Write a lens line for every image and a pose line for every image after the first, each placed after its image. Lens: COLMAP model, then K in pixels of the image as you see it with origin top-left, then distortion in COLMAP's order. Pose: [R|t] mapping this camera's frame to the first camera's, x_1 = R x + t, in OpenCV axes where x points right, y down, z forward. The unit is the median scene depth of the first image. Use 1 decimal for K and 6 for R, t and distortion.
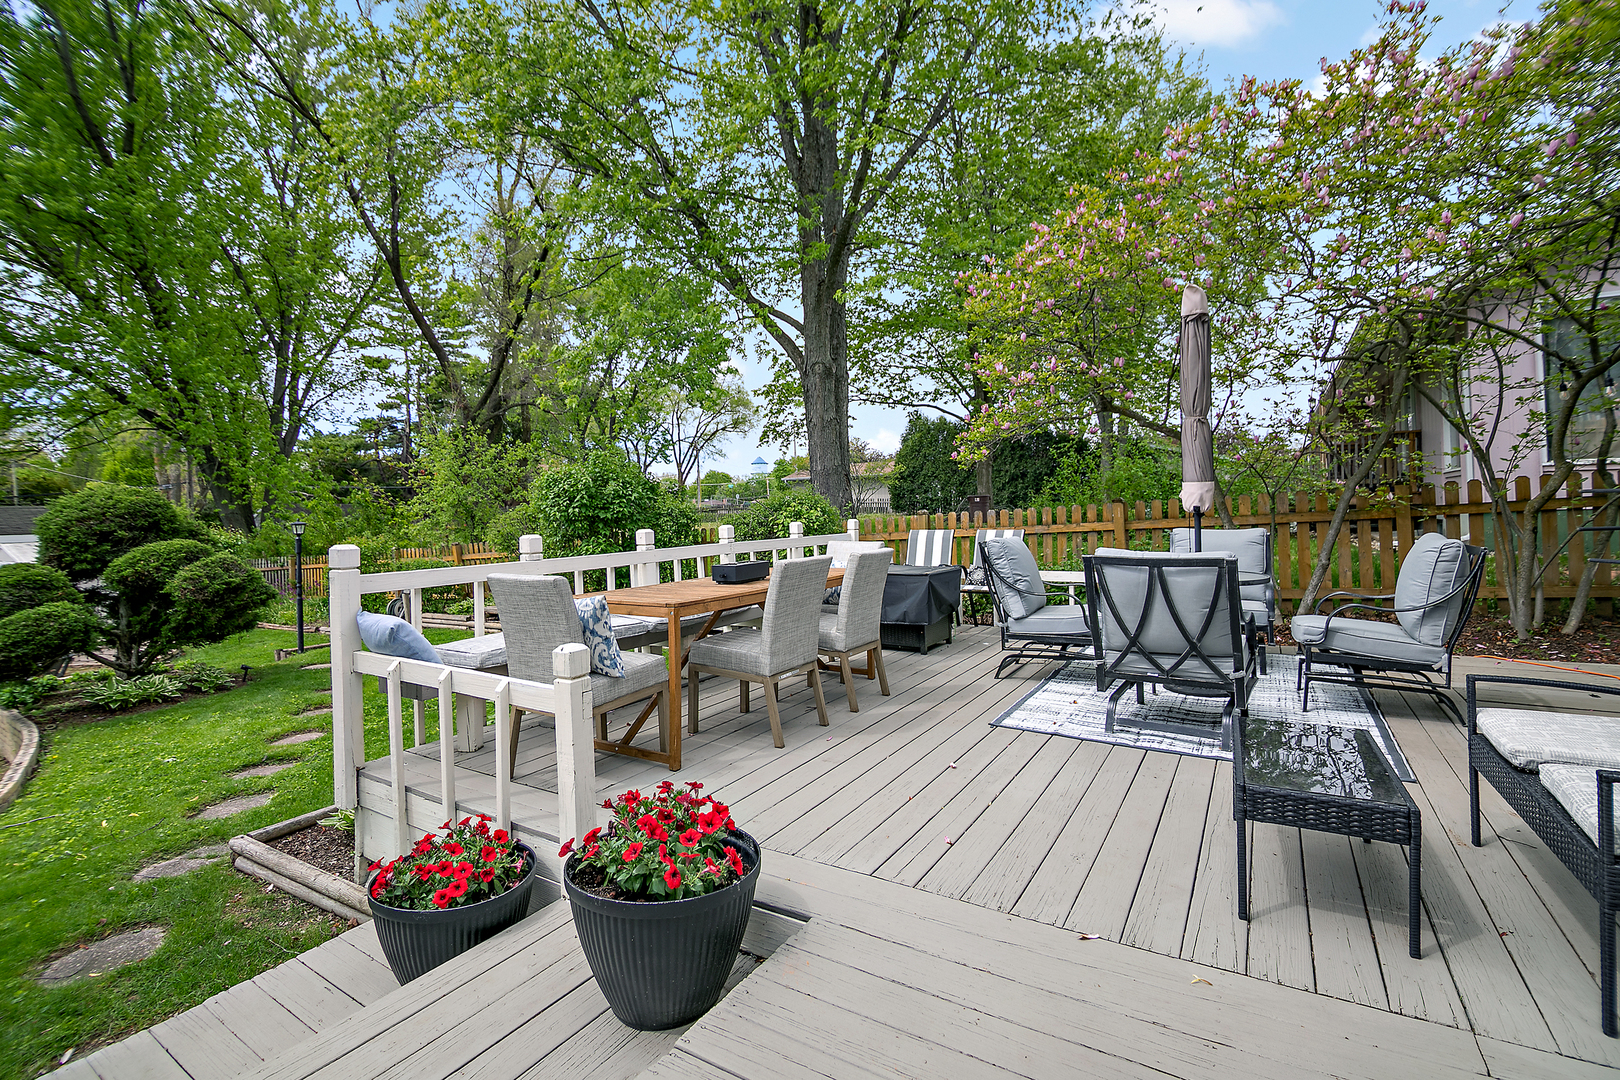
lens RADIAL K [[734.2, 0, 821.9], [0, 734.2, 520.0], [0, 0, 1]] dist [0.002574, -0.009313]
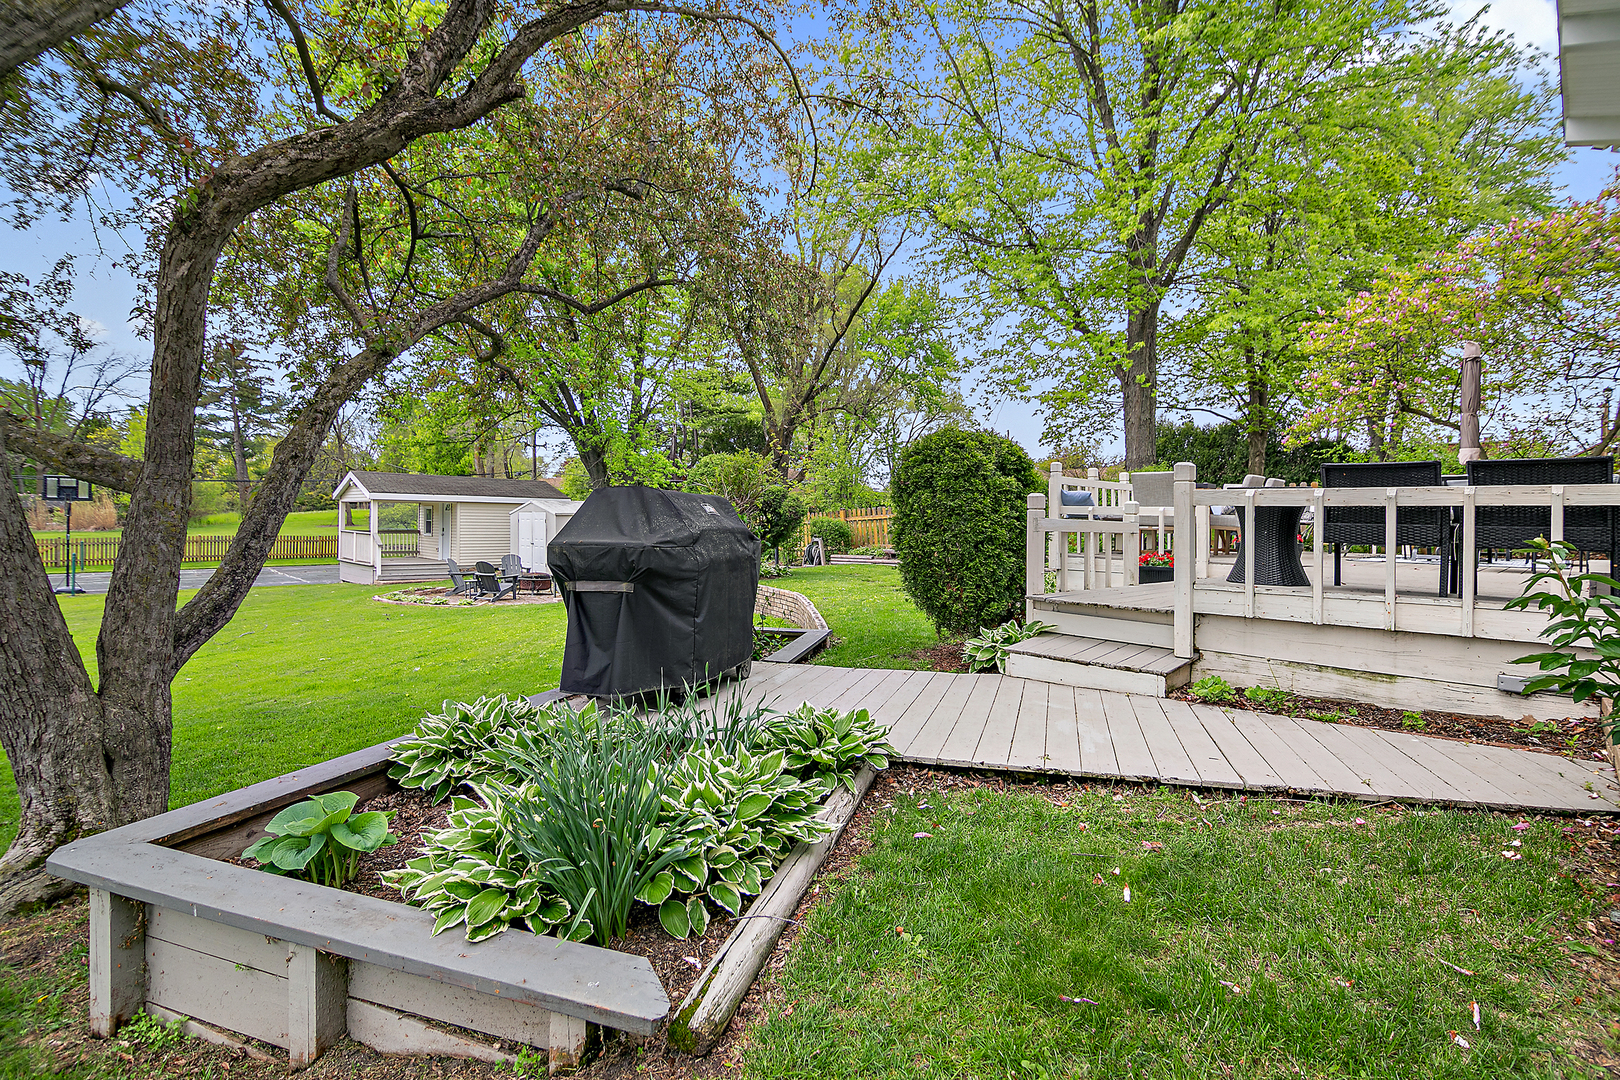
lens RADIAL K [[775.9, 0, 800.4], [0, 775.9, 522.8], [0, 0, 1]] dist [-0.018082, -0.000016]
pose [[0.965228, 0.037314, -0.258734, -0.349992], [-0.040499, 0.999155, -0.006989, 0.126201], [0.258255, 0.017224, 0.965923, -0.745870]]
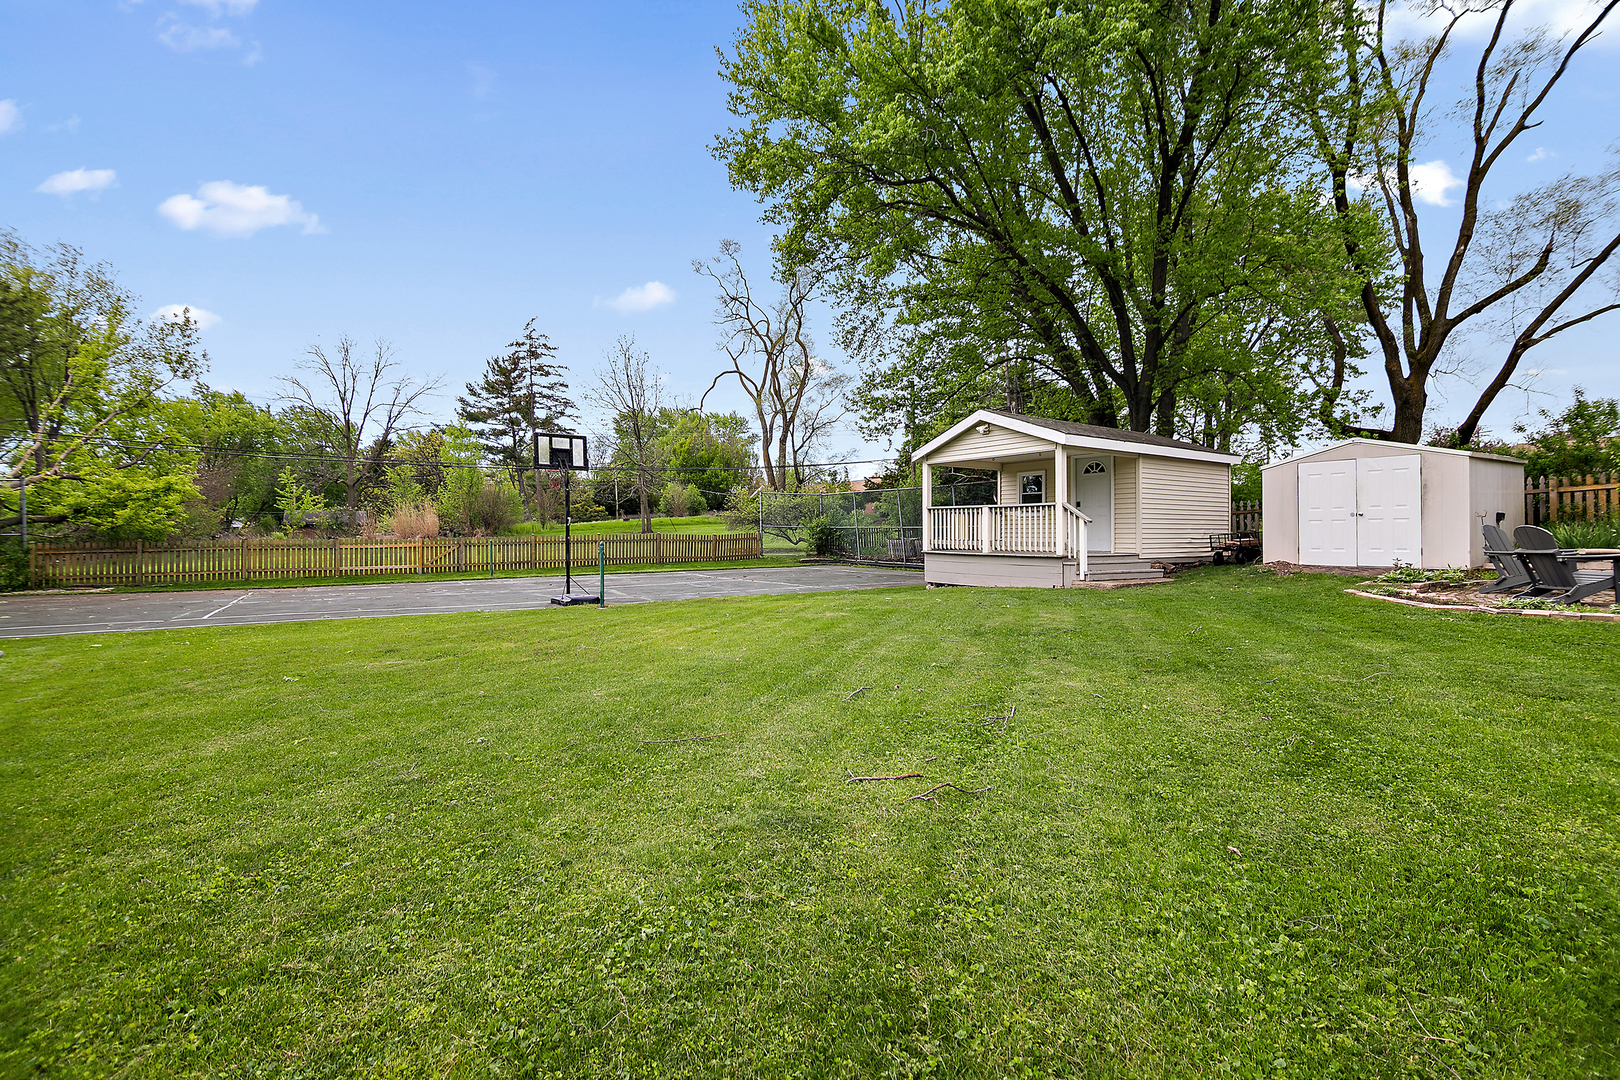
lens RADIAL K [[741.6, 0, 813.9], [0, 741.6, 527.9], [0, 0, 1]] dist [-0.002436, -0.009118]
pose [[0.906040, 0.014645, -0.422939, -2.583137], [-0.023094, 0.999623, -0.014859, 0.322041], [0.422562, 0.023231, 0.906036, -0.083359]]
